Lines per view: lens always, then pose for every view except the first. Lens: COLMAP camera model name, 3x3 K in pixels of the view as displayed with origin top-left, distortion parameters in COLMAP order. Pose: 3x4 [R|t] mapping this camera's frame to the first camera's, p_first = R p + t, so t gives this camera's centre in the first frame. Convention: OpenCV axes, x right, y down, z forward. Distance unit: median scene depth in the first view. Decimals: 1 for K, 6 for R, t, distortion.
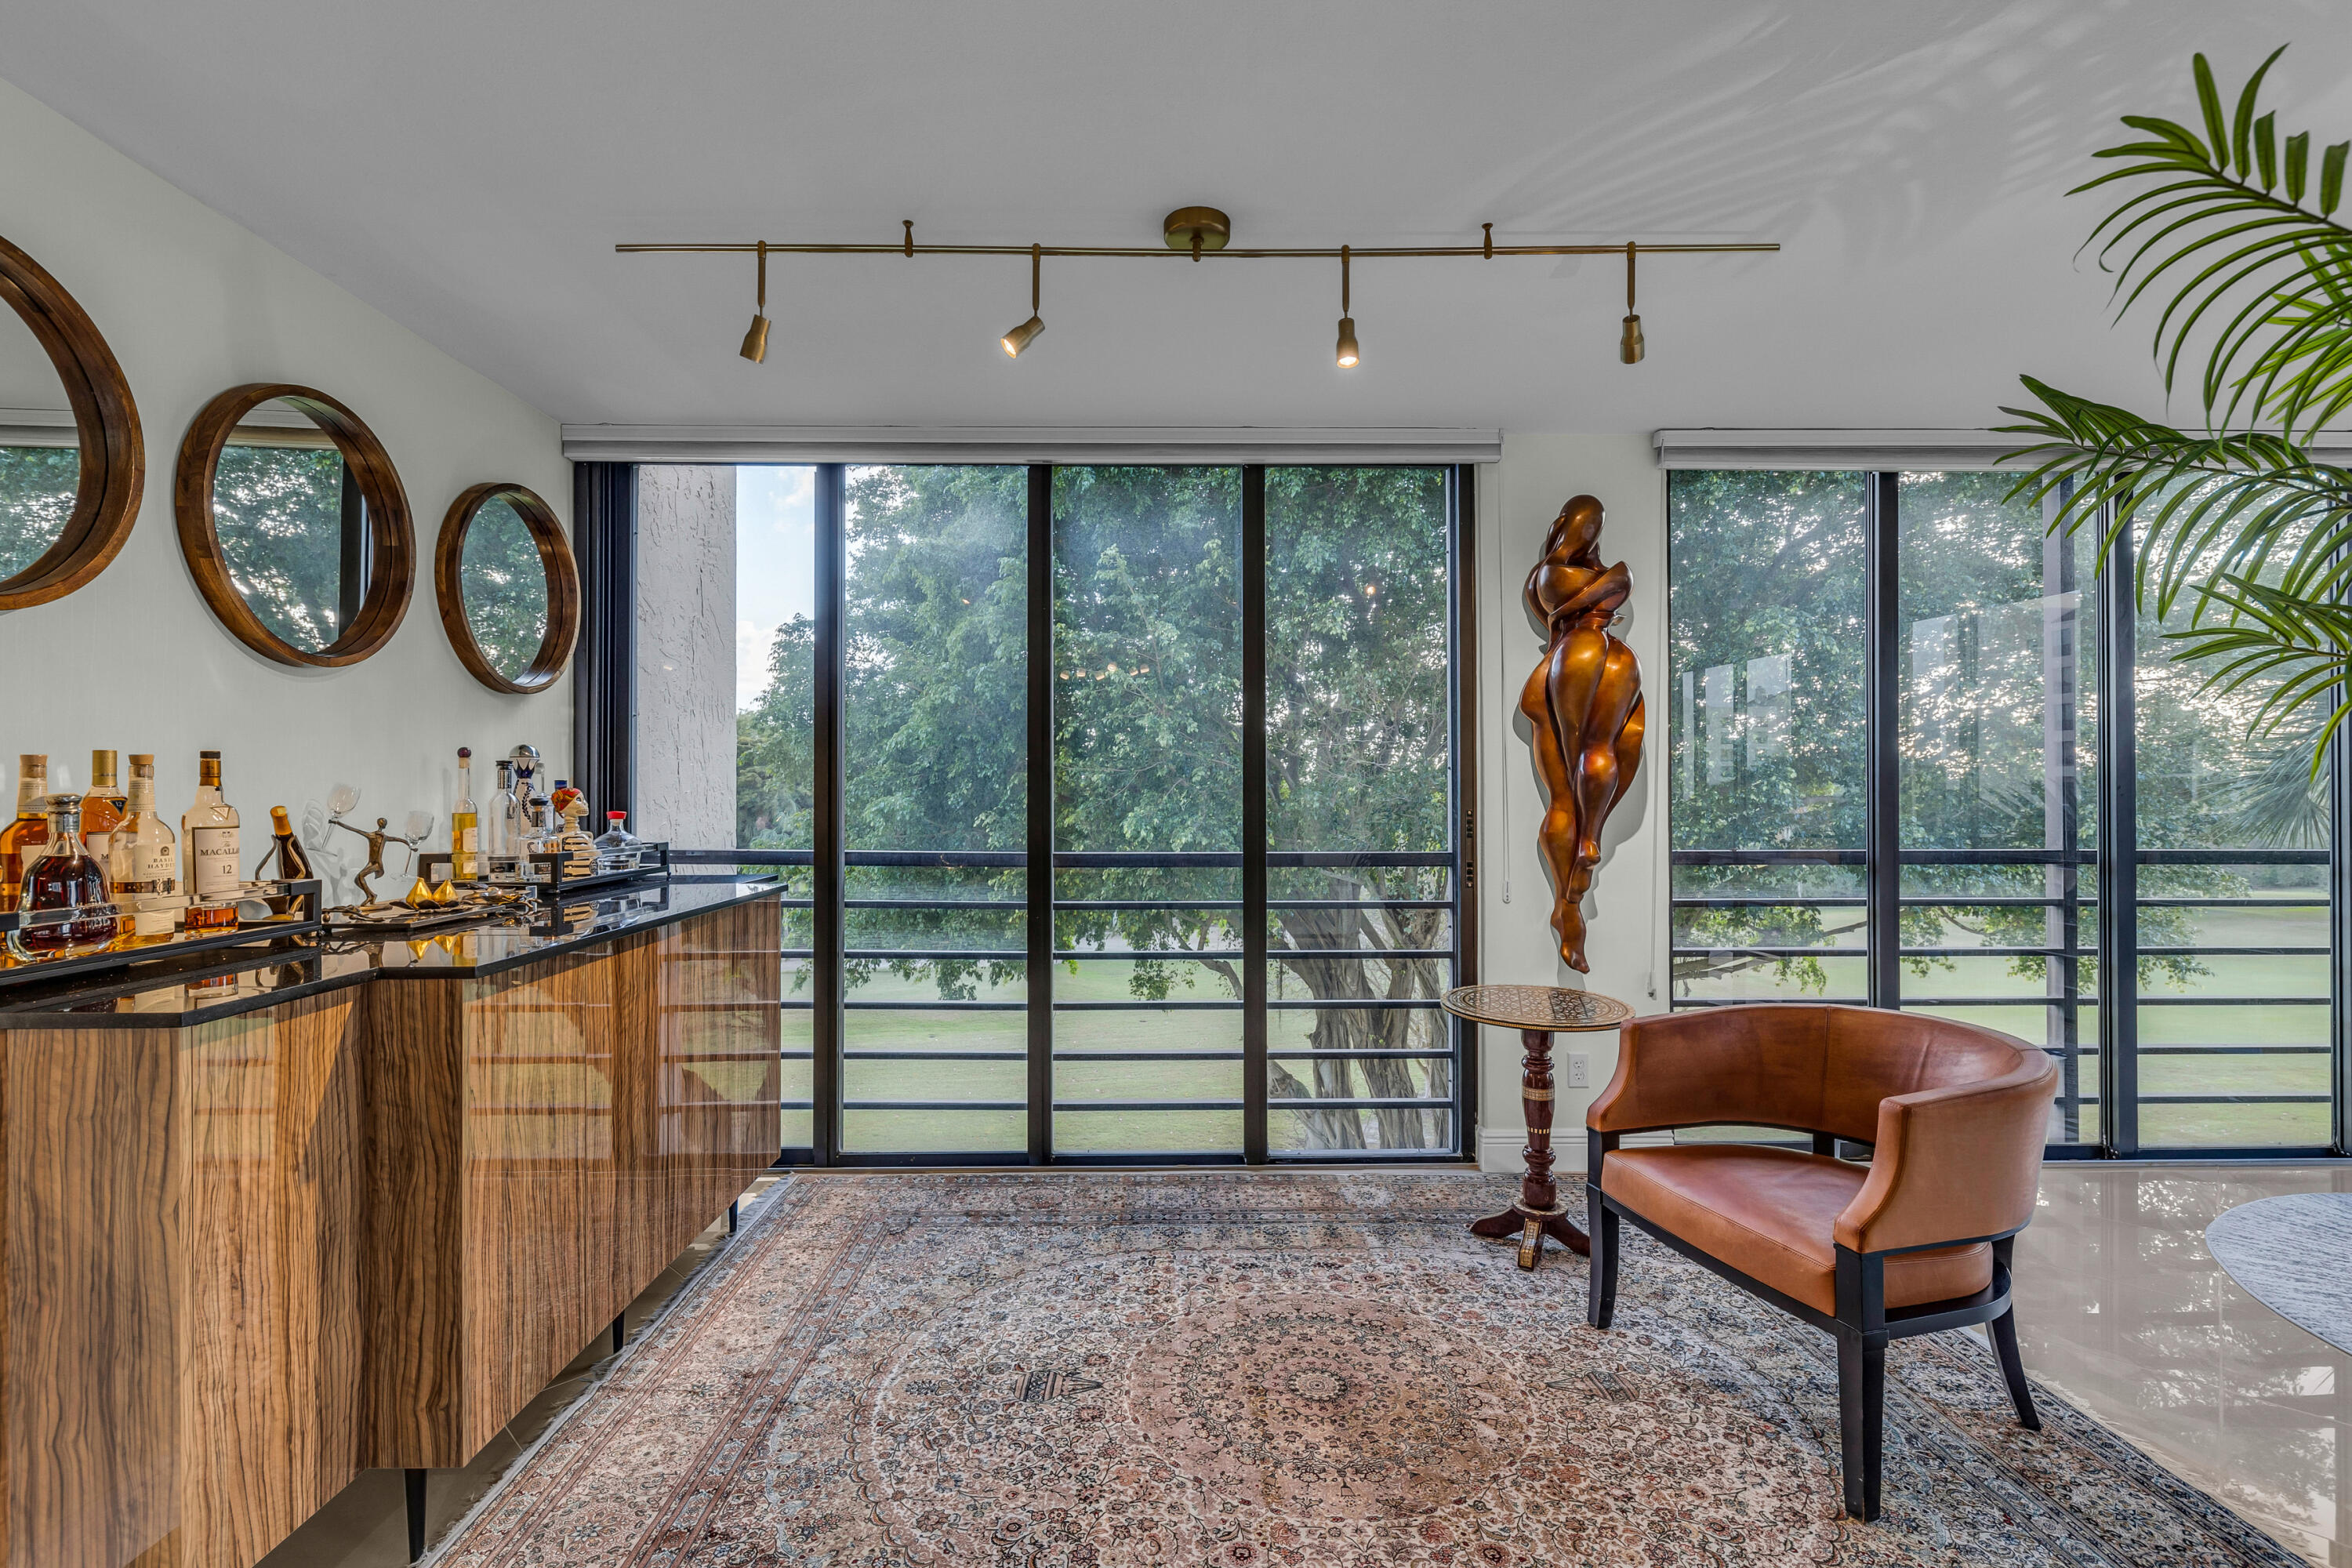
lens RADIAL K [[1076.8, 0, 1166.2], [0, 1076.8, 788.6], [0, 0, 1]] dist [0.004913, -0.000249]
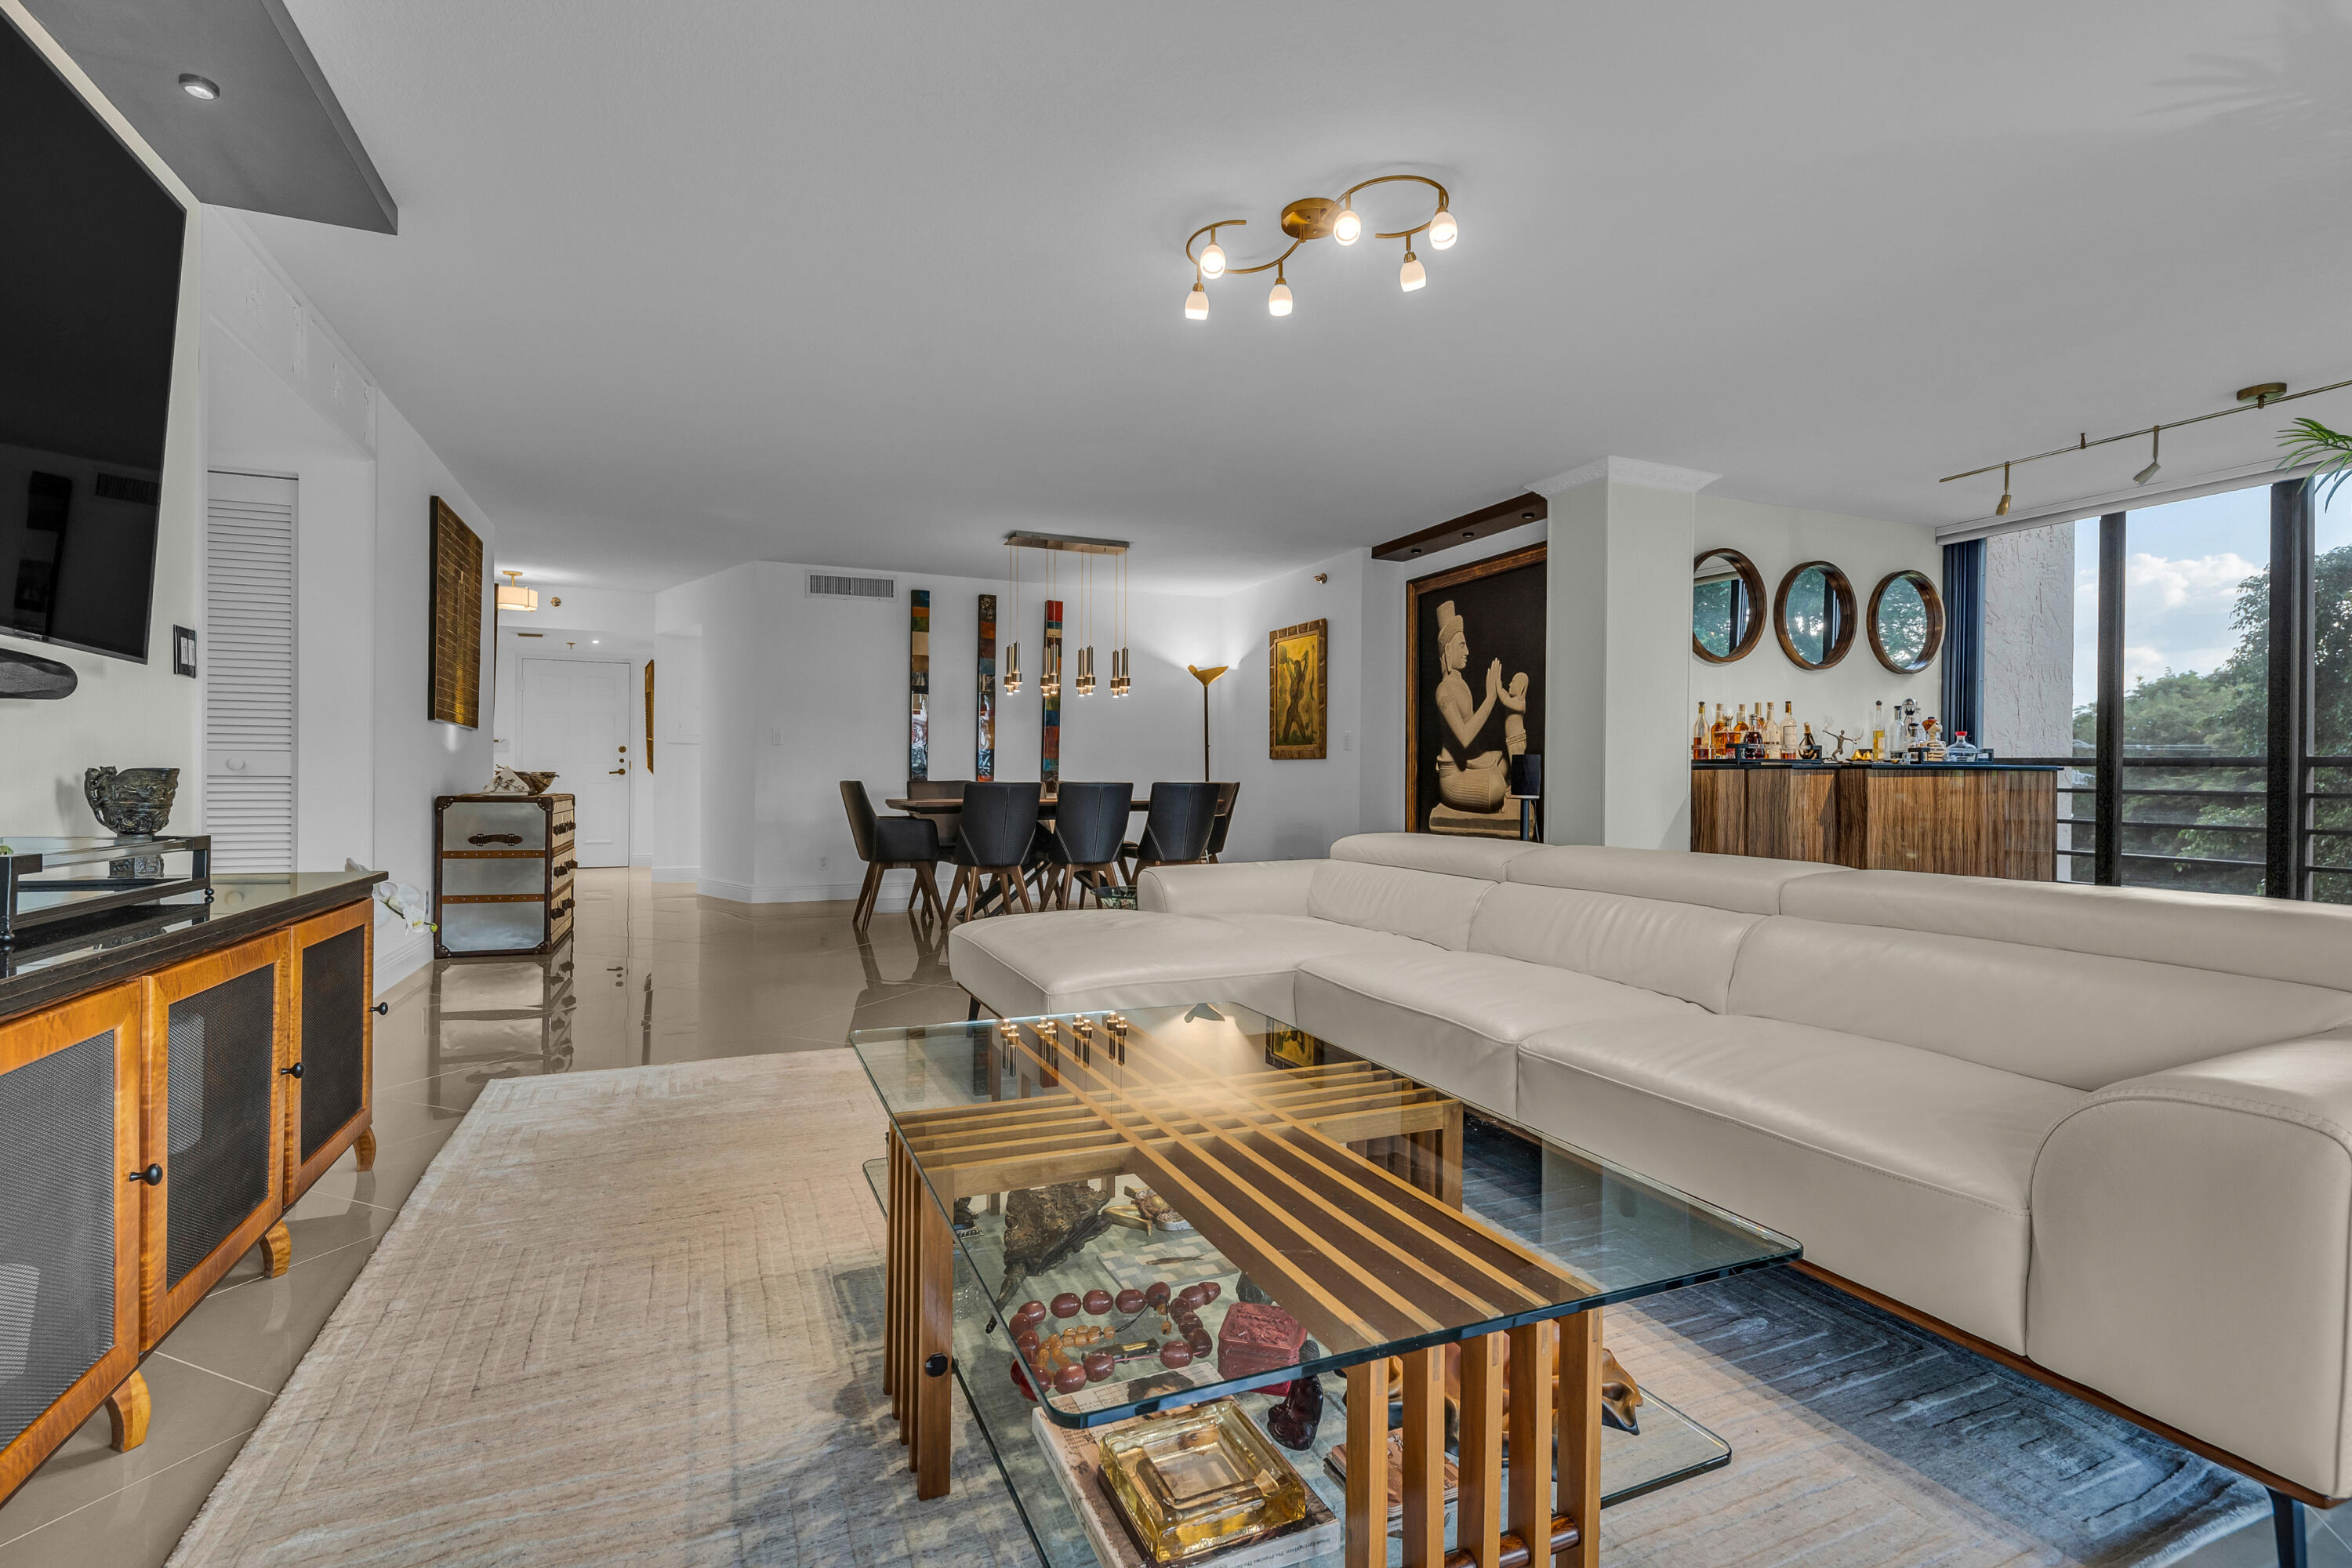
lens RADIAL K [[1076.8, 0, 1162.3], [0, 1076.8, 777.5], [0, 0, 1]] dist [0.004913, -0.000249]
pose [[0.369381, 0.001222, -0.929277, 0.817943], [-0.003139, 0.999995, 0.000067, 0.118468], [0.929273, 0.002892, 0.369383, -1.119108]]
